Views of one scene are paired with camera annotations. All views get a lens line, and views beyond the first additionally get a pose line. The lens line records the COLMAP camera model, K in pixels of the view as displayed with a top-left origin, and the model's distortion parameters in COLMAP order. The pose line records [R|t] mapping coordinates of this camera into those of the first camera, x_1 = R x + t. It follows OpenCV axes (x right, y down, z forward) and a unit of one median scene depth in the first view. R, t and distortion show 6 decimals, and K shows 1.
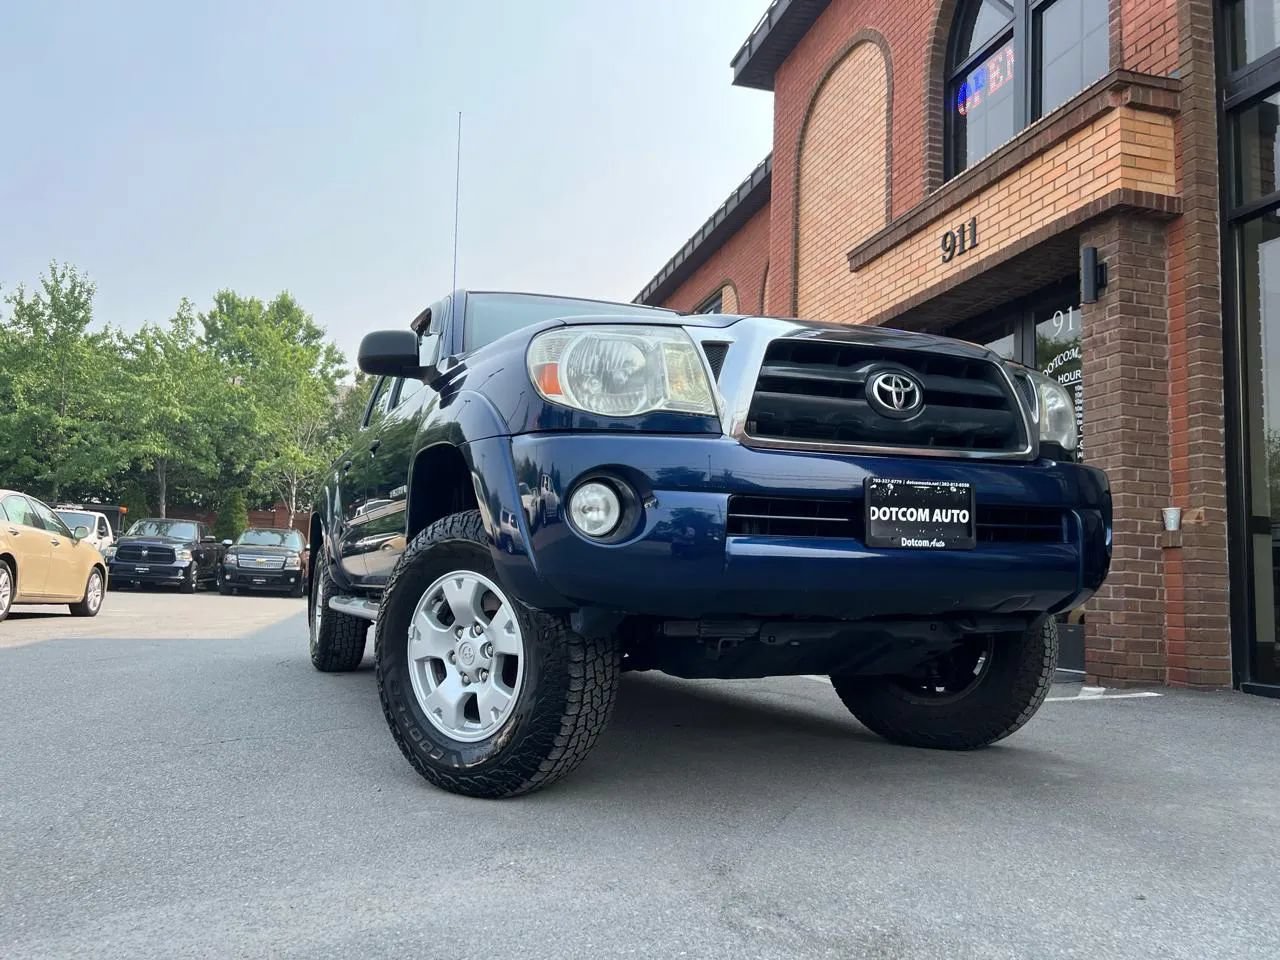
lens RADIAL K [[960.4, 0, 635.8], [0, 960.4, 482.7], [0, 0, 1]] dist [0.045552, -0.053015]
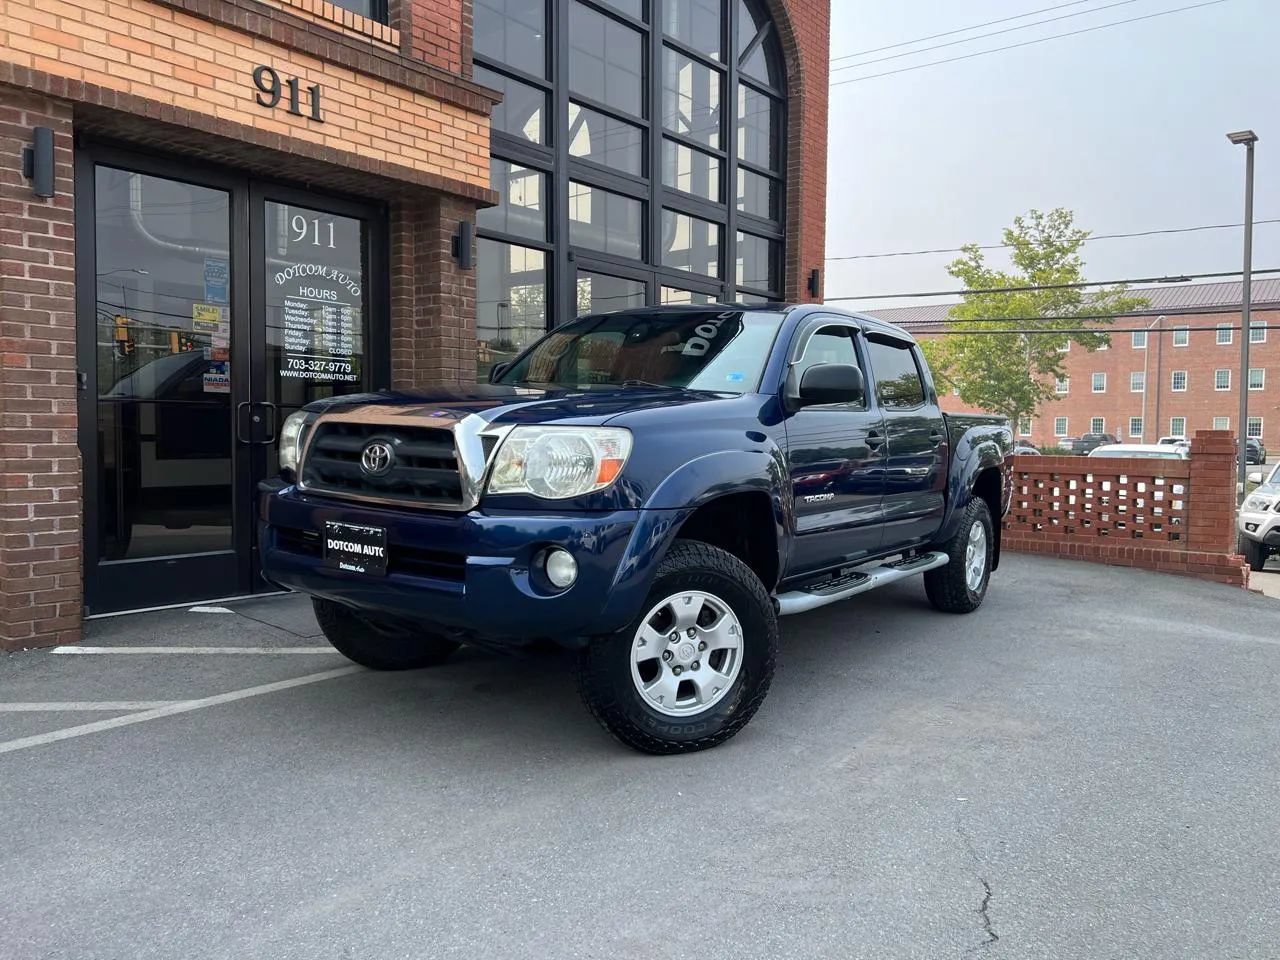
lens RADIAL K [[960.4, 0, 648.8], [0, 960.4, 470.1], [0, 0, 1]] dist [0.045552, -0.053015]
pose [[-0.580503, -0.080121, 0.810307, -0.596048], [-0.122413, 0.992424, 0.010432, 0.018431], [-0.805004, -0.093137, -0.585913, 1.377081]]
